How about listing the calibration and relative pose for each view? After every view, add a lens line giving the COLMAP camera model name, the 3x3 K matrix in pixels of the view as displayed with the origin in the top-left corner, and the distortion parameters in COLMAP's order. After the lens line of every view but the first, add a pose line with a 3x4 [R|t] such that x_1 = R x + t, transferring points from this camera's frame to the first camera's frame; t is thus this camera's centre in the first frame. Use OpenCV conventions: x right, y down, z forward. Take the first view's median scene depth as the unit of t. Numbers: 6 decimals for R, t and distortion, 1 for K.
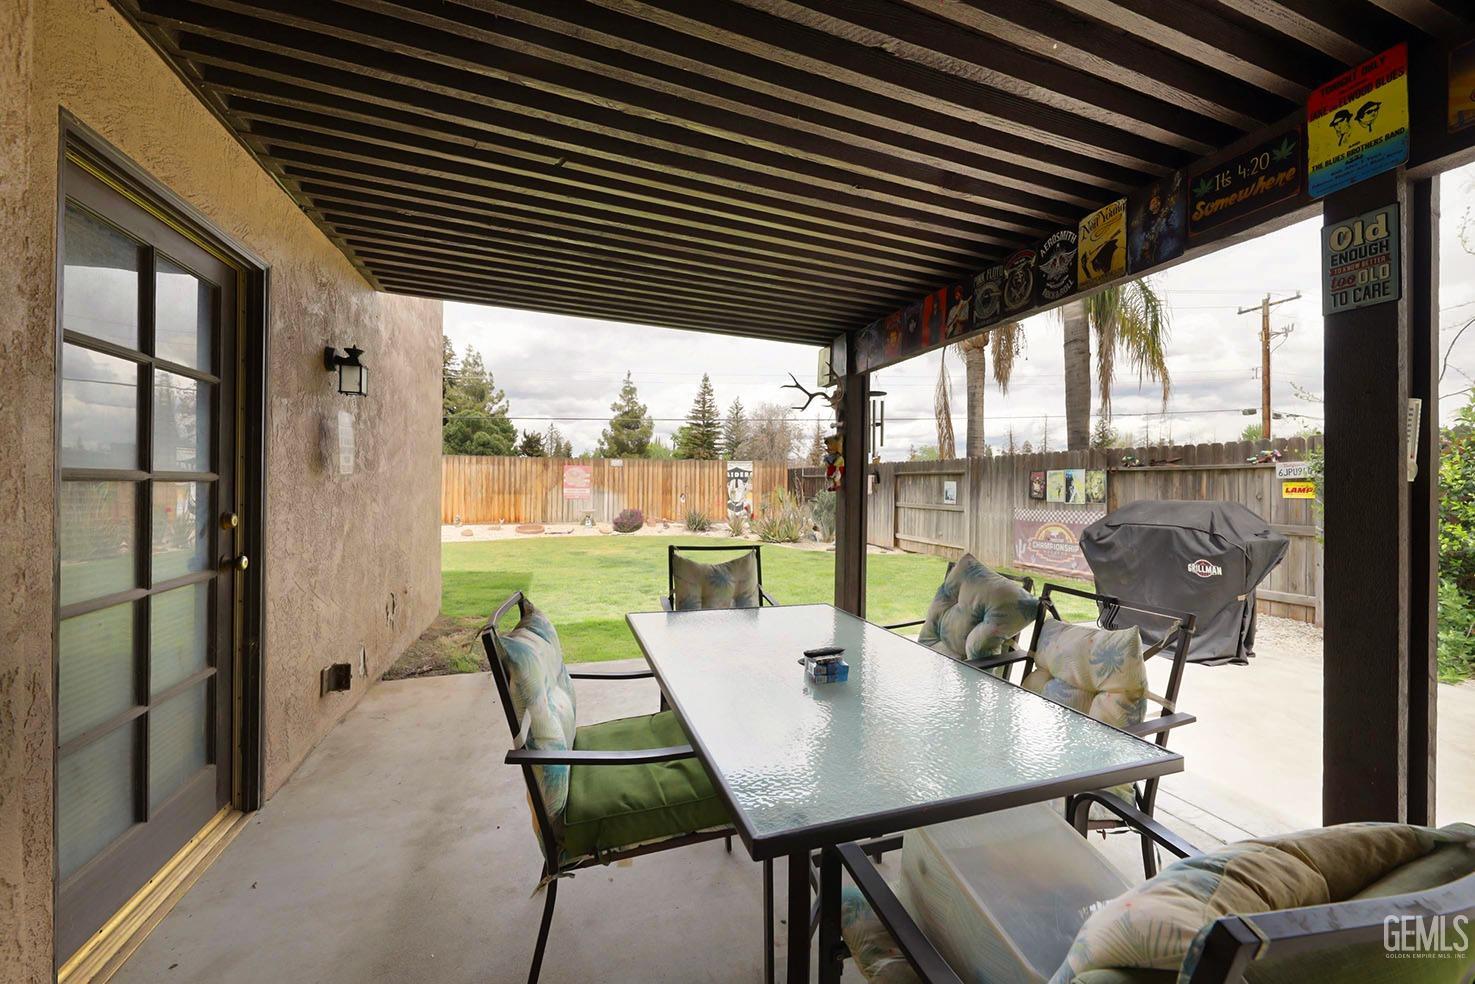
lens RADIAL K [[567.6, 0, 735.6], [0, 567.6, 485.1], [0, 0, 1]] dist [0.000138, 0.000003]
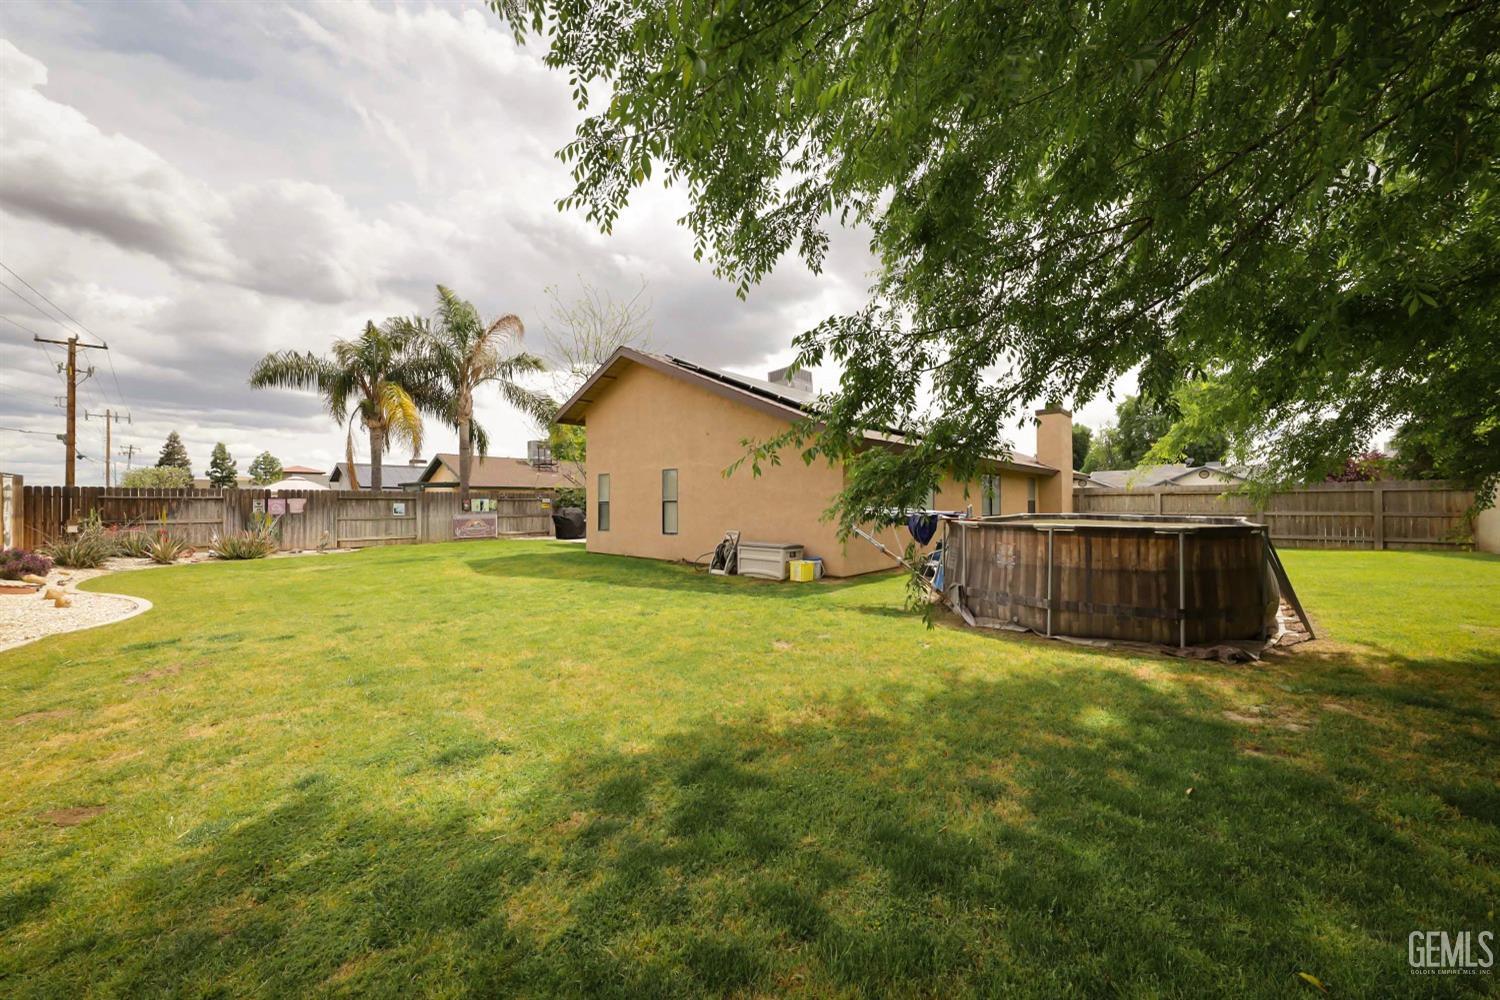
lens RADIAL K [[535.9, 0, 750.1], [0, 535.9, 499.9], [0, 0, 1]] dist [0.004741, -0.001687]
pose [[-0.444589, 0.000146, 0.895734, -1.695680], [0.000324, 1.000000, -0.000003, -0.016693], [-0.895734, 0.000289, -0.444589, 0.728669]]
